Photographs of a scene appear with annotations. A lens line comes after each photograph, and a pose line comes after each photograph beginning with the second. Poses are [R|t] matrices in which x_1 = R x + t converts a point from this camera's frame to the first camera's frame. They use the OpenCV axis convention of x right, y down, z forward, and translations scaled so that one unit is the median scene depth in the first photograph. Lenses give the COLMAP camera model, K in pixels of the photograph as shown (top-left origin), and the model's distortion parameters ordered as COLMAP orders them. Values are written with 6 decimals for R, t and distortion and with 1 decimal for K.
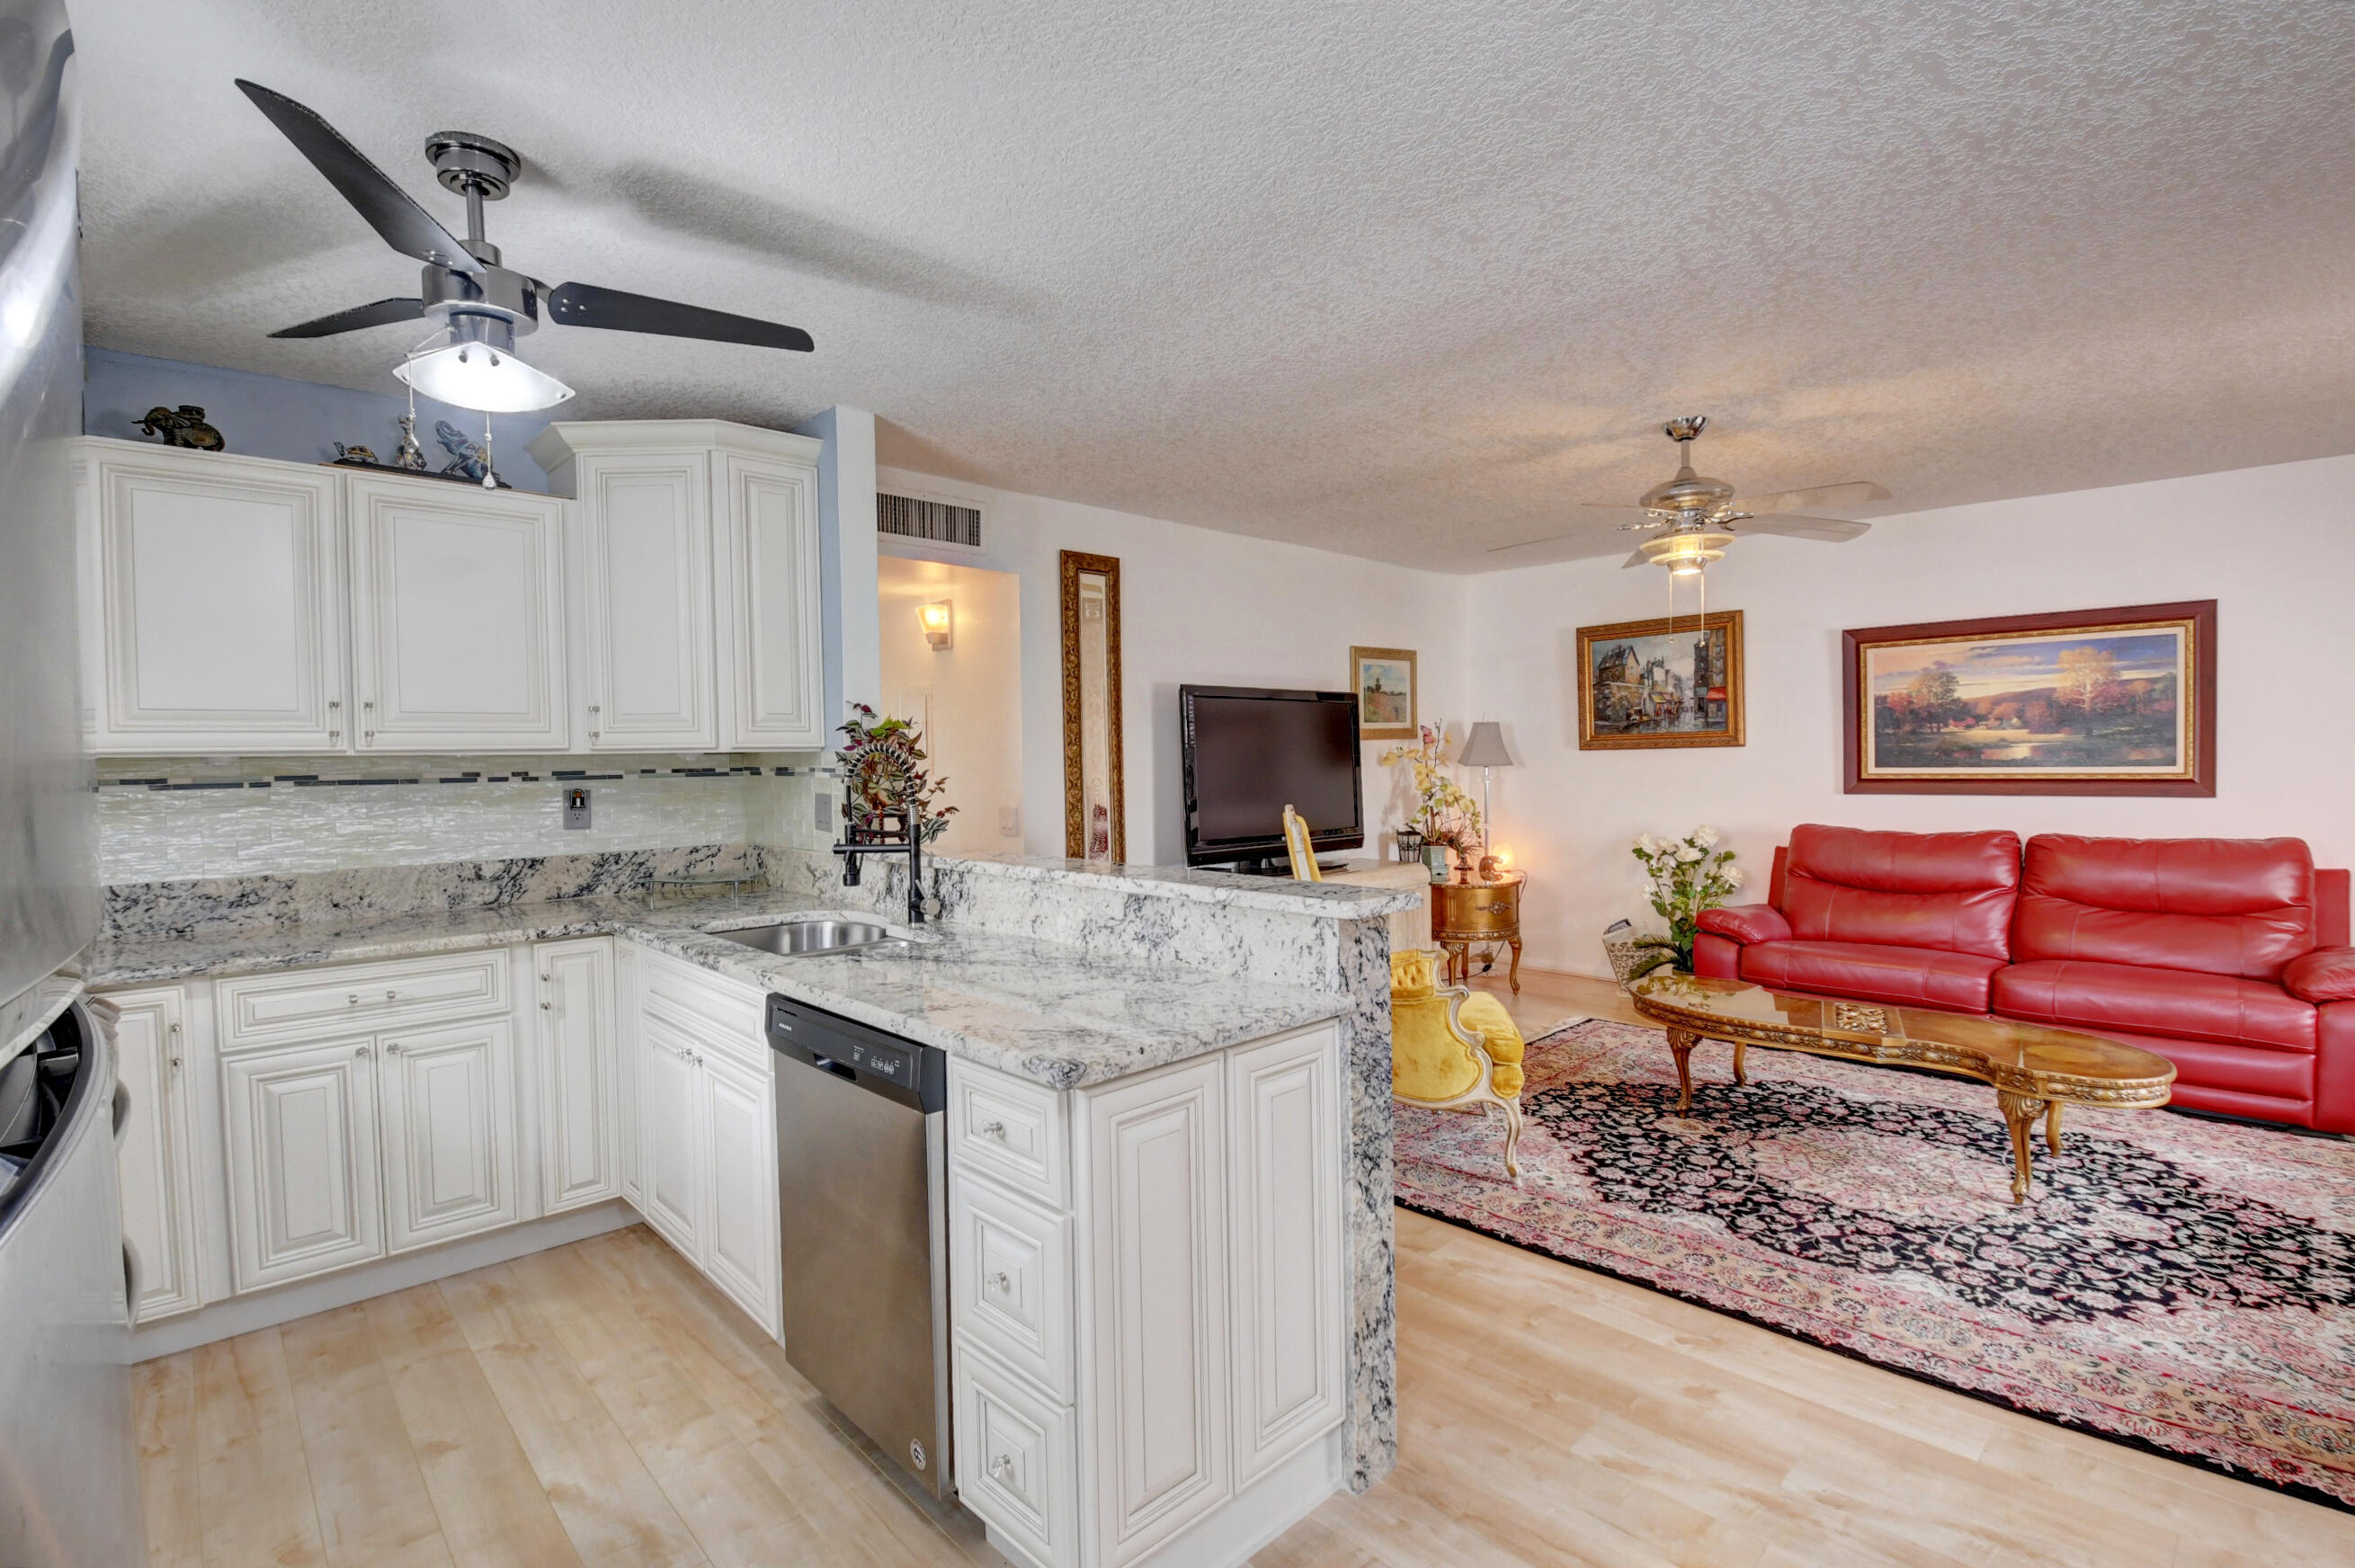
lens RADIAL K [[1068.3, 0, 1177.8], [0, 1068.3, 792.9], [0, 0, 1]] dist [0.007719, -0.023201]
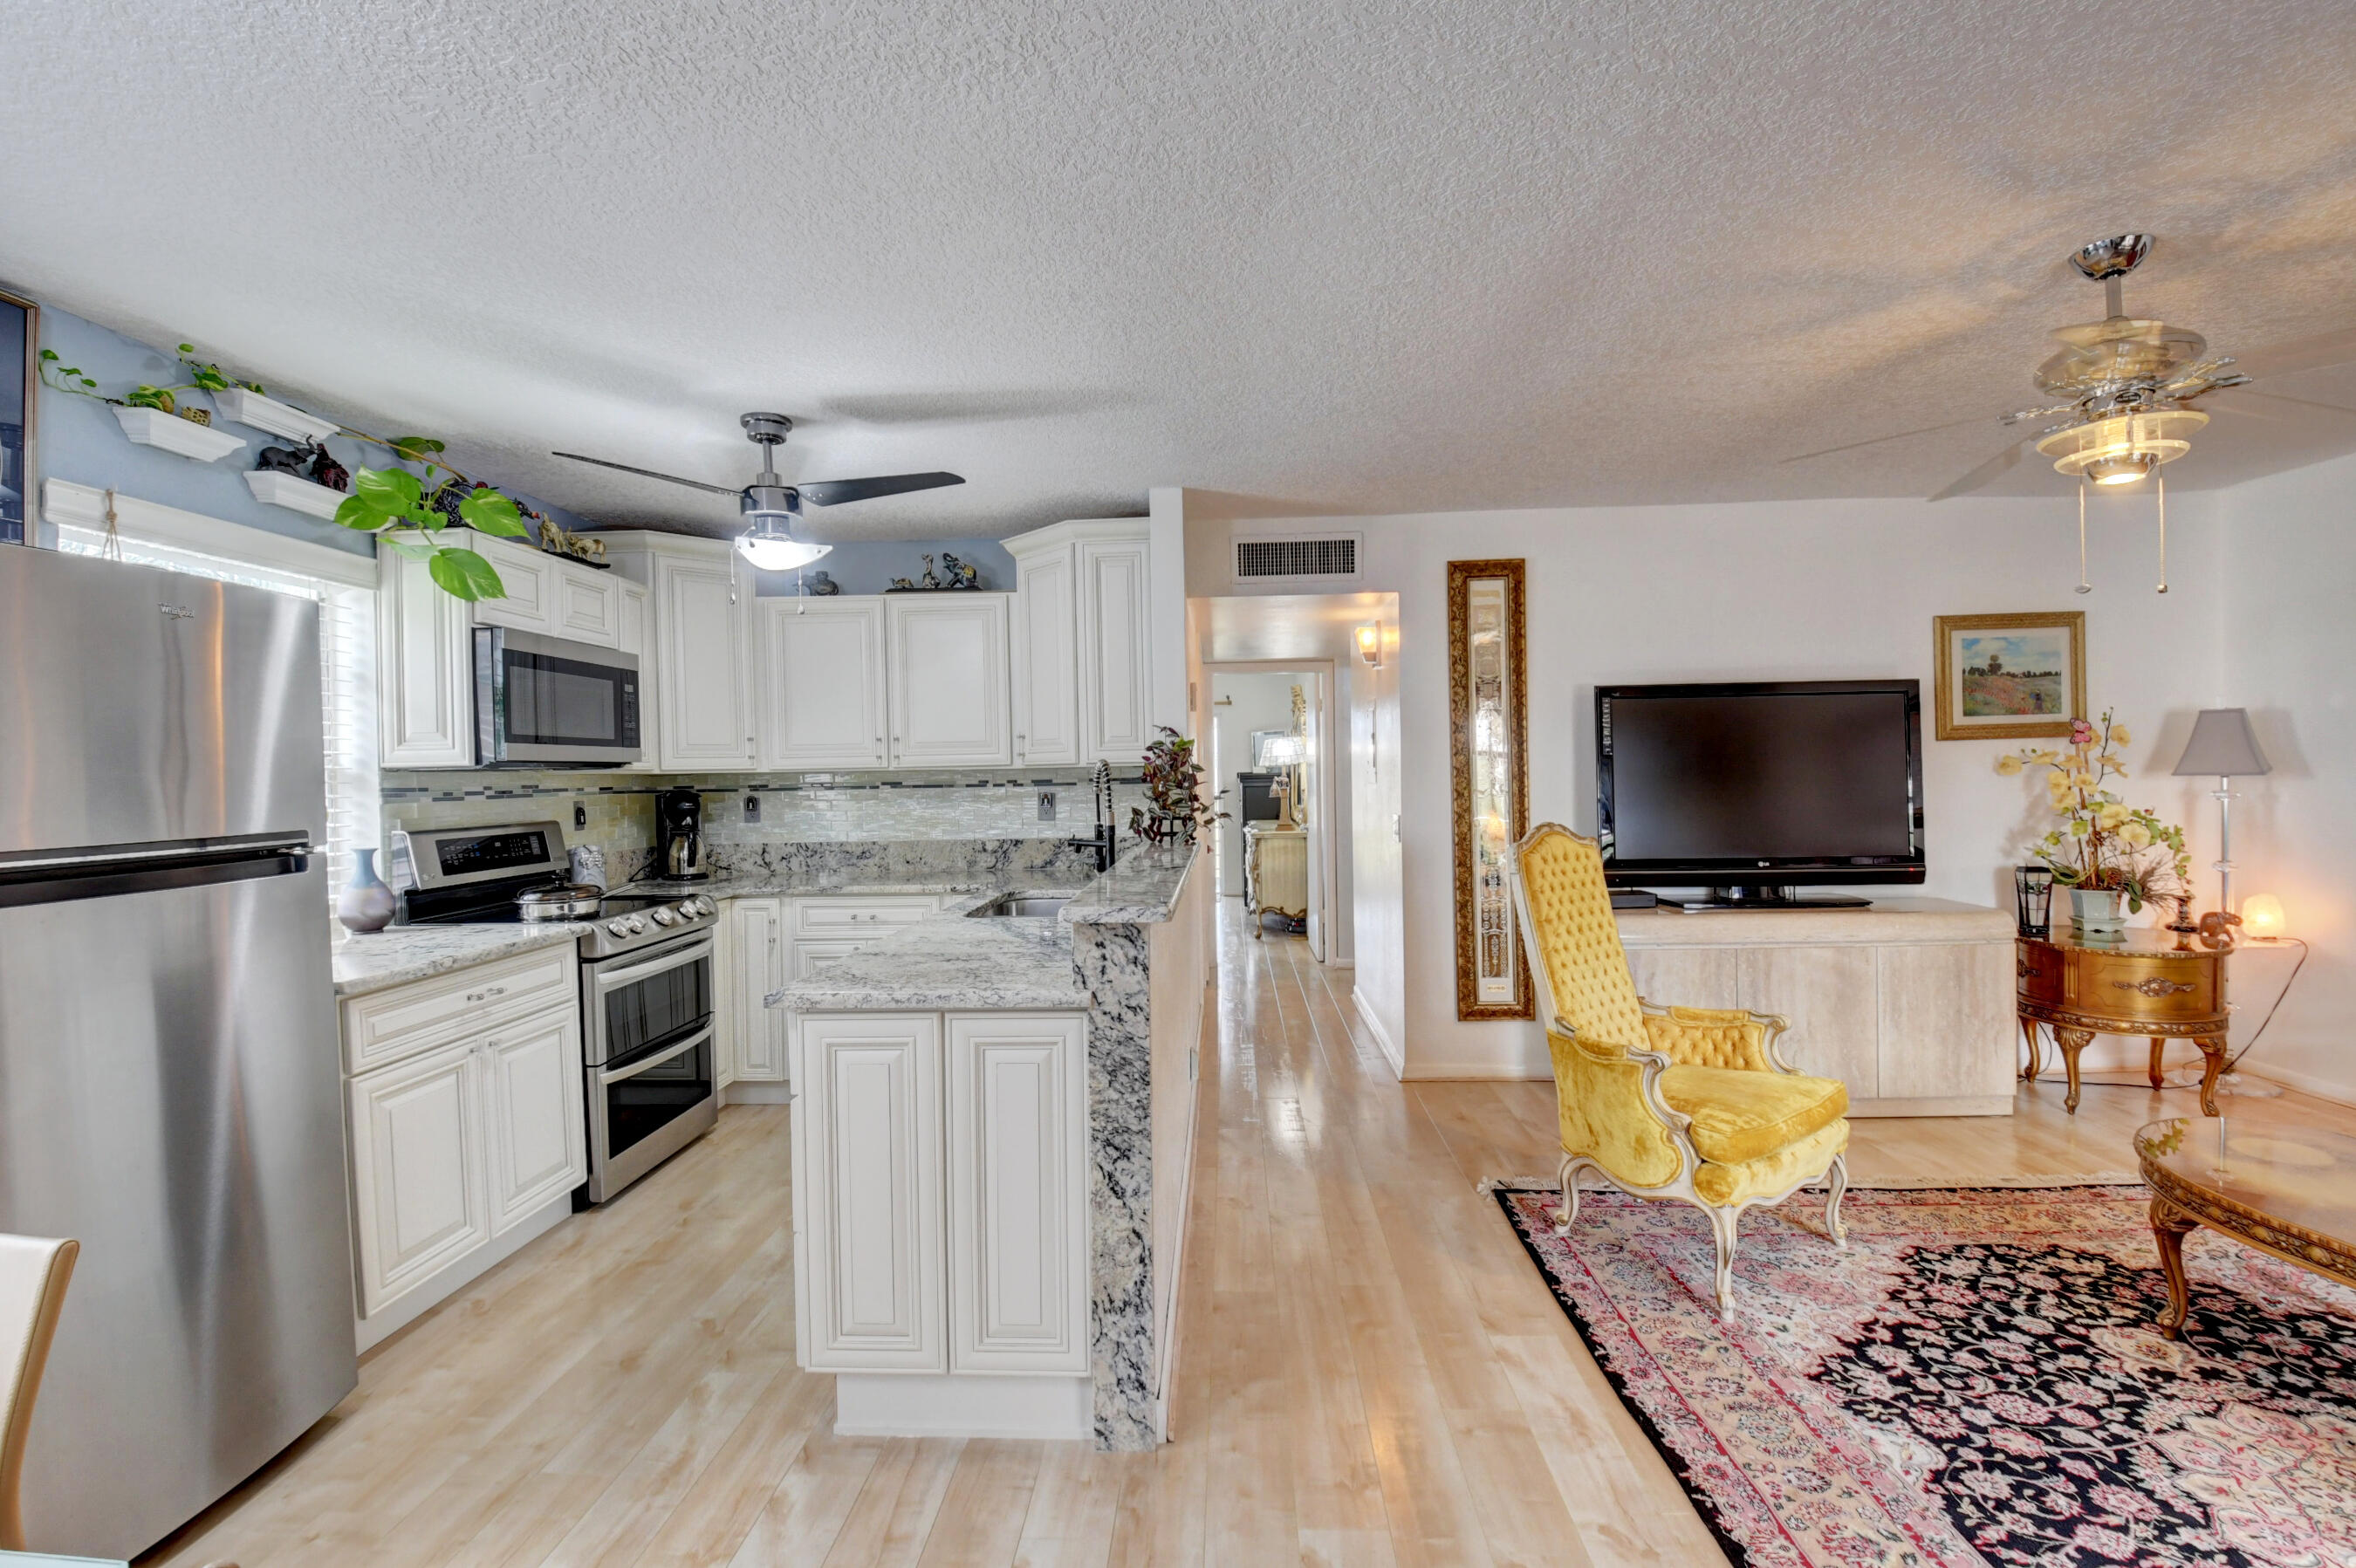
lens RADIAL K [[1038.8, 0, 1182.7], [0, 1038.8, 790.0], [0, 0, 1]] dist [0.001389, -0.015924]
pose [[0.693618, 0.013747, -0.720212, 0.552064], [-0.016421, 0.999860, 0.003271, -0.013968], [0.720156, 0.009558, 0.693746, 0.178395]]
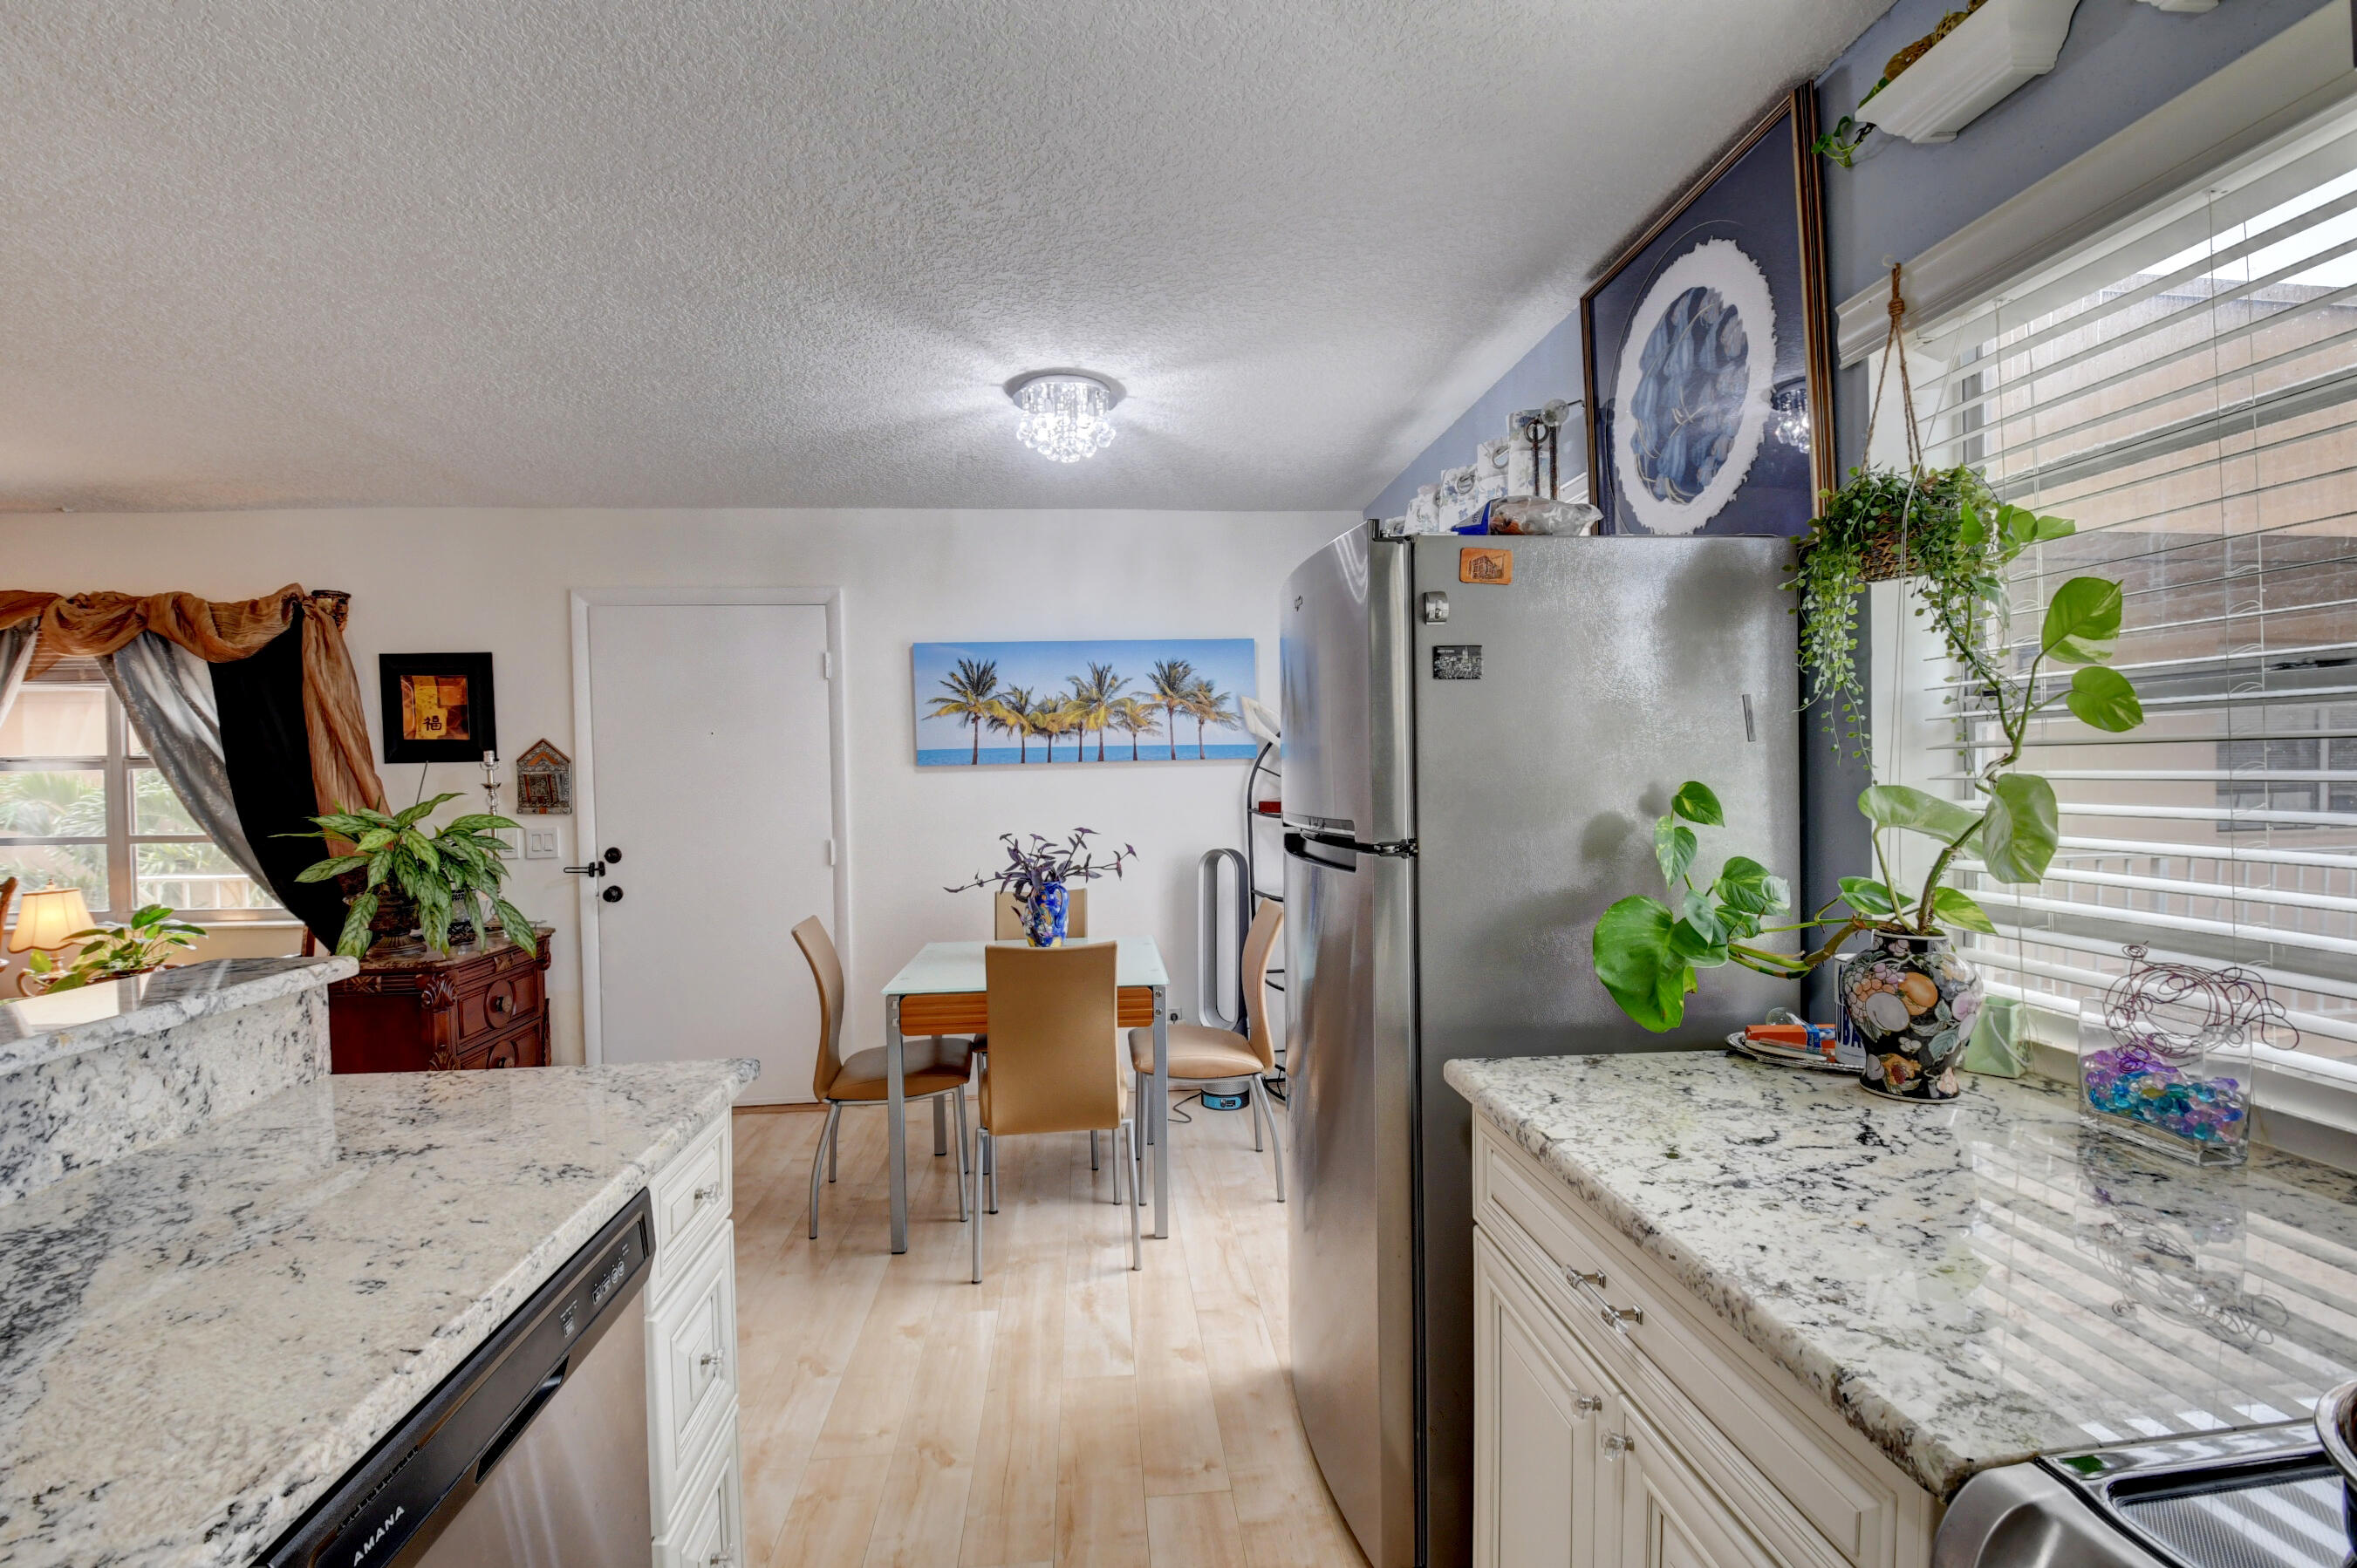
lens RADIAL K [[1032.8, 0, 1173.9], [0, 1032.8, 791.2], [0, 0, 1]] dist [0.007567, -0.021630]
pose [[-0.781059, 0.015683, 0.624261, -0.475013], [0.048607, 0.998178, 0.035739, -0.015719], [-0.622563, 0.058258, -0.780398, 0.656447]]
